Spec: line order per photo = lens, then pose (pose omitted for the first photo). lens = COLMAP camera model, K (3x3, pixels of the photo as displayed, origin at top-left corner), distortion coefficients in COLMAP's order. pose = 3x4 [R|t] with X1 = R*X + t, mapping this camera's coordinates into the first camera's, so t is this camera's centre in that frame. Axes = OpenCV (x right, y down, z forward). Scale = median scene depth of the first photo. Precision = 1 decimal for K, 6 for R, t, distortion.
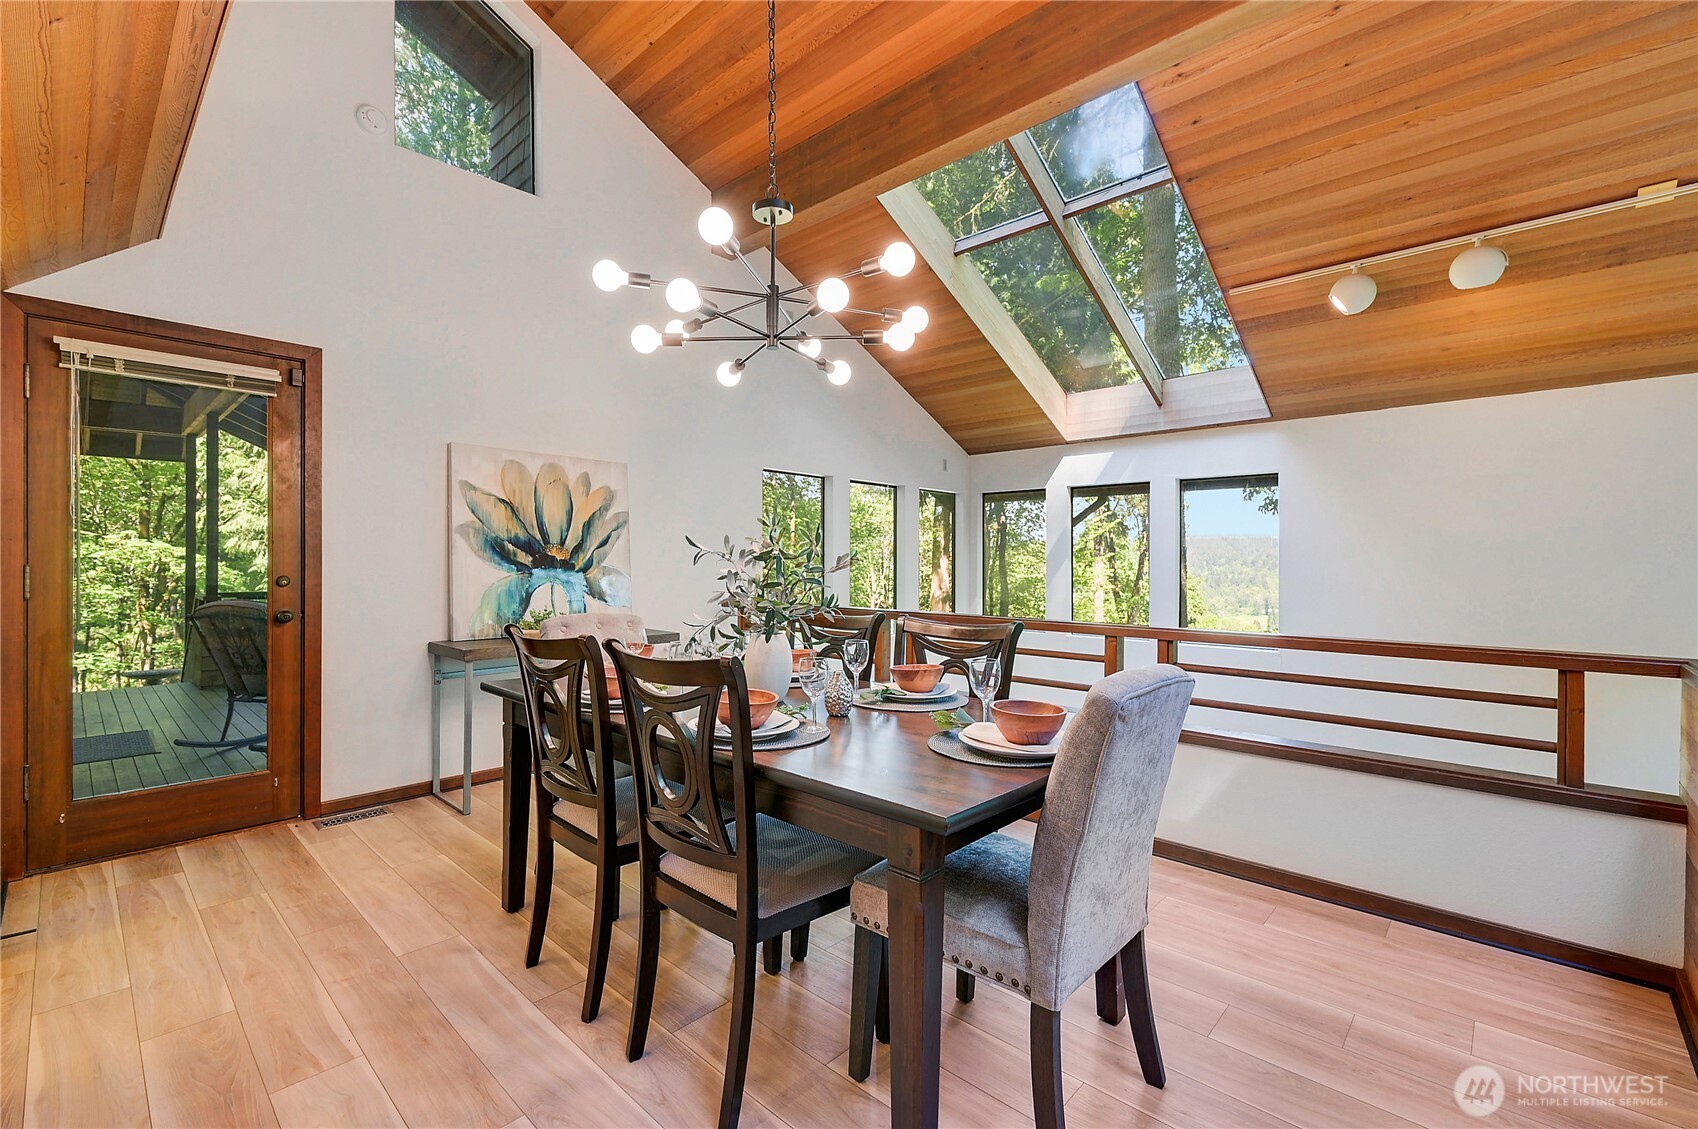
lens RADIAL K [[708.9, 0, 848.8], [0, 708.9, 565.2], [0, 0, 1]] dist [-0.004873, -0.000023]
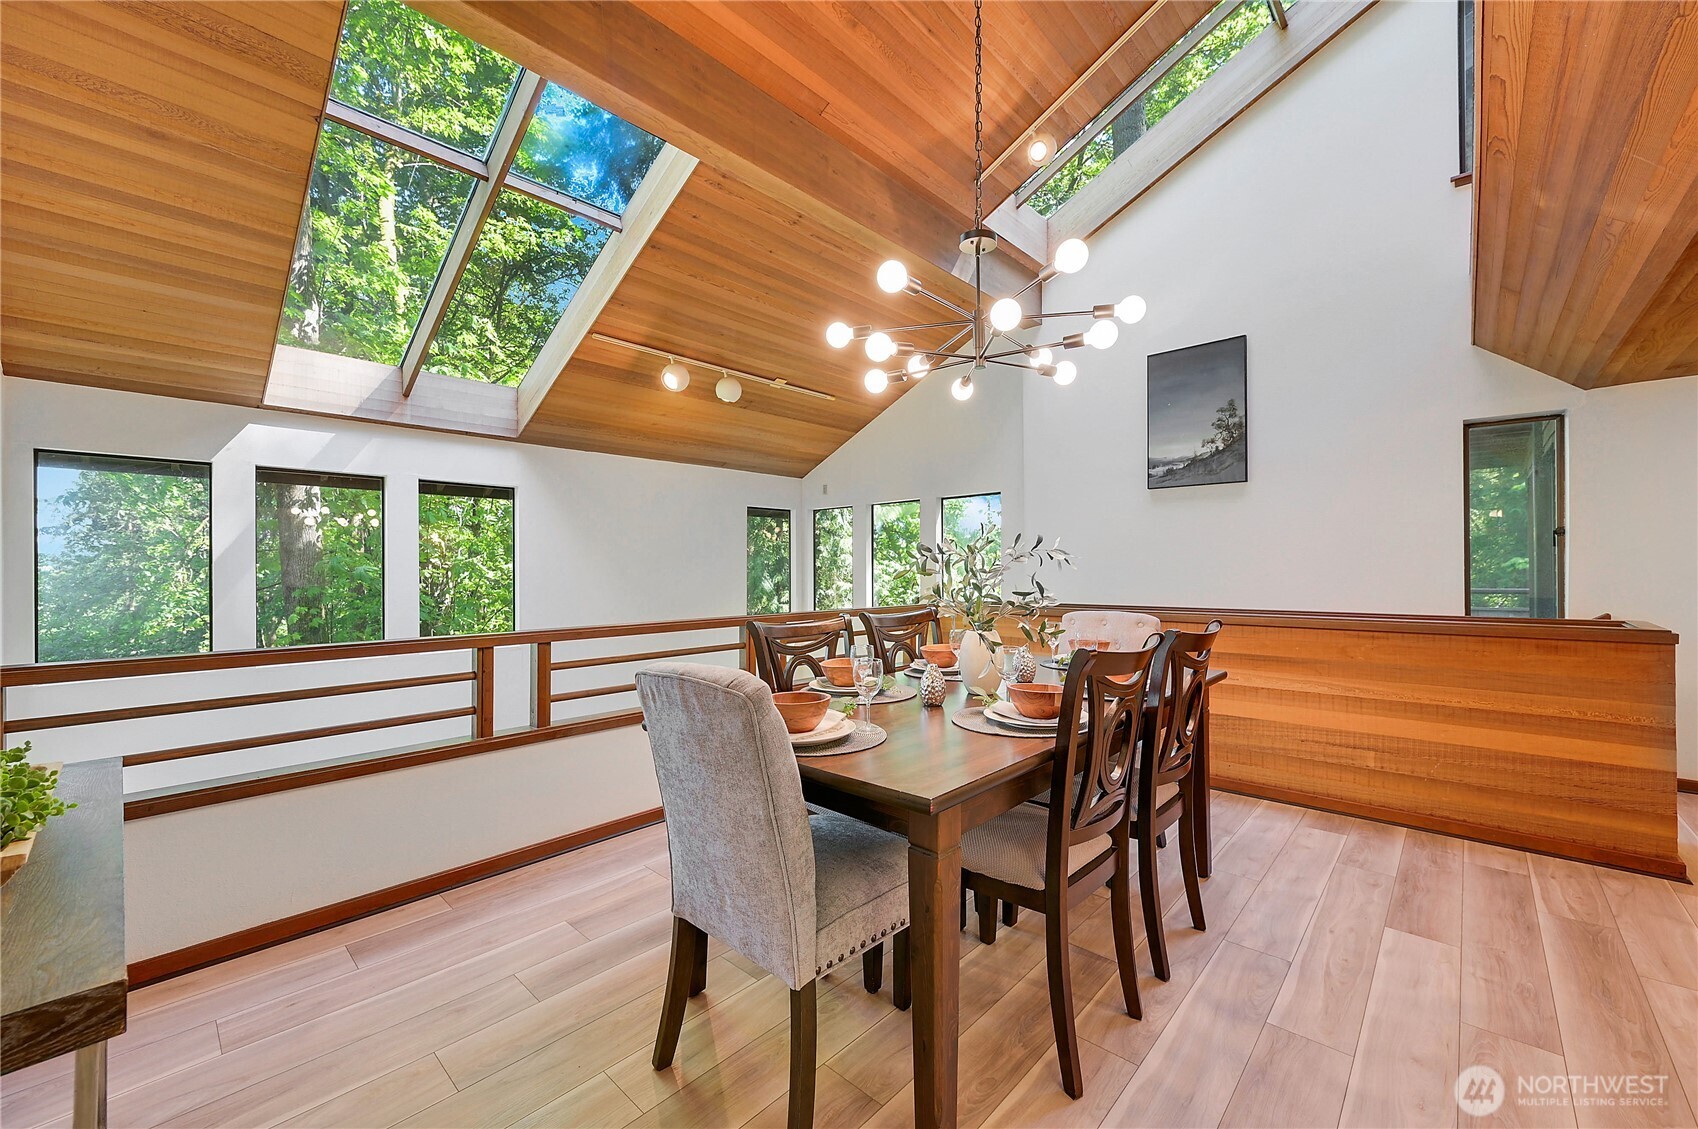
lens RADIAL K [[675.0, 0, 848.7], [0, 675.0, 565.4], [0, 0, 1]] dist [-0.001367, 0.000325]
pose [[0.020455, 0.003366, 0.999785, -0.654689], [0.011803, 0.999924, -0.003608, 0.000910], [-0.999721, 0.011875, 0.020414, 0.678681]]
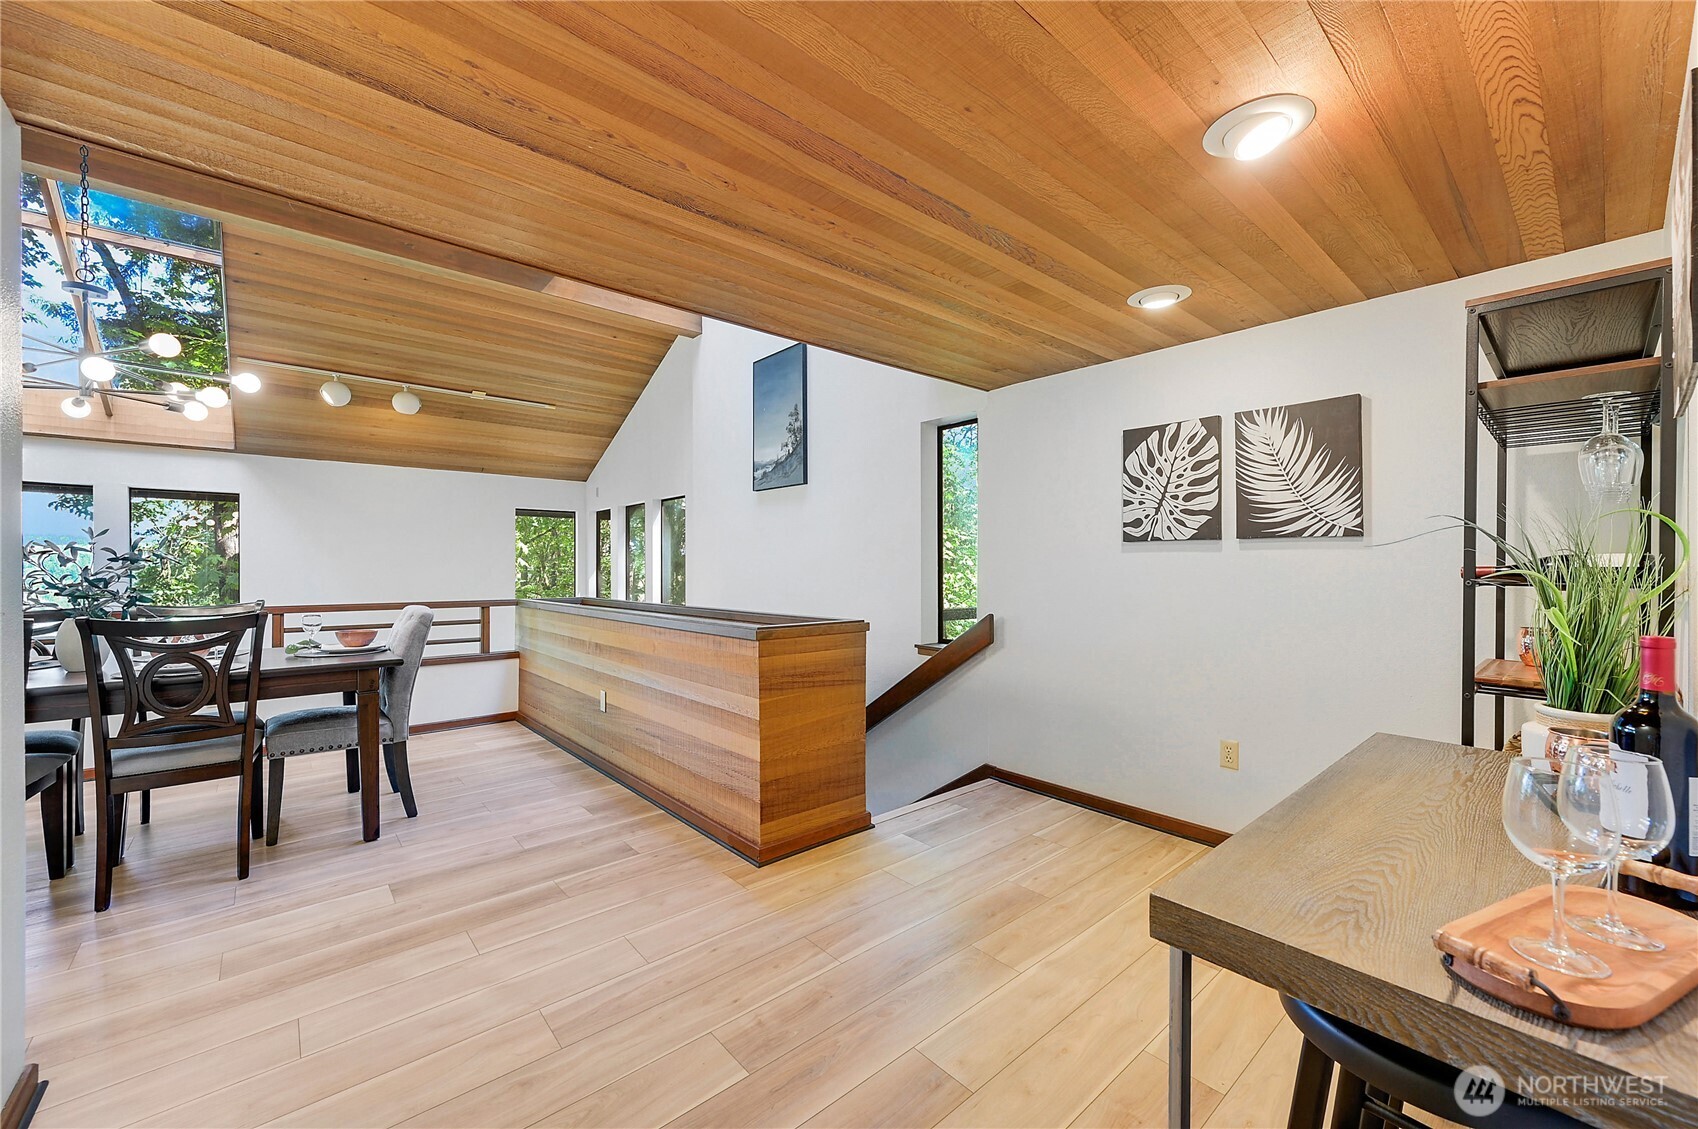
lens RADIAL K [[675.0, 0, 835.7], [0, 675.0, 565.8], [0, 0, 1]] dist [-0.001367, 0.000325]
pose [[0.120243, 0.000690, 0.992744, -0.664153], [0.007838, 0.999968, -0.001644, 0.009163], [-0.992714, 0.007979, 0.120233, -0.288563]]
